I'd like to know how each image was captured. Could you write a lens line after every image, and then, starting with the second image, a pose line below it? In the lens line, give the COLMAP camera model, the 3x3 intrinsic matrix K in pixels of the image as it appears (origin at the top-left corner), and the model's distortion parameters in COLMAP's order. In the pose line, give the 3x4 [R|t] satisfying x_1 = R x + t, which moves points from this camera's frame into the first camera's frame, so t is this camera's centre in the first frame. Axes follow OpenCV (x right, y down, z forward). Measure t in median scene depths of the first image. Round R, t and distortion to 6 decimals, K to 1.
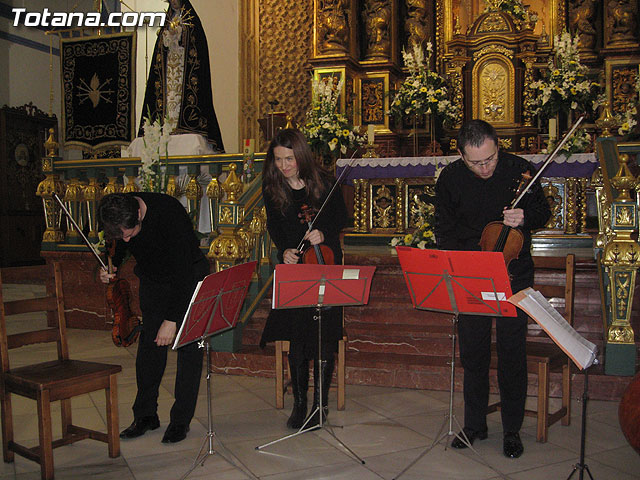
lens RADIAL K [[701.0, 0, 319.5], [0, 701.0, 246.6], [0, 0, 1]] dist [-0.103189, 0.000000]
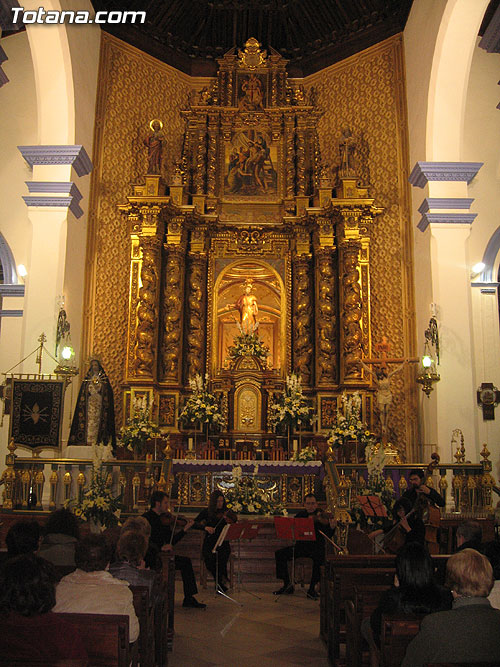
lens RADIAL K [[730.6, 0, 244.3], [0, 730.6, 332.8], [0, 0, 1]] dist [-0.103189, 0.000000]
pose [[0.944429, 0.078575, 0.319186, -0.303338], [-0.001792, 0.972226, -0.234036, -0.010123], [-0.328710, 0.220458, 0.918340, -0.551515]]
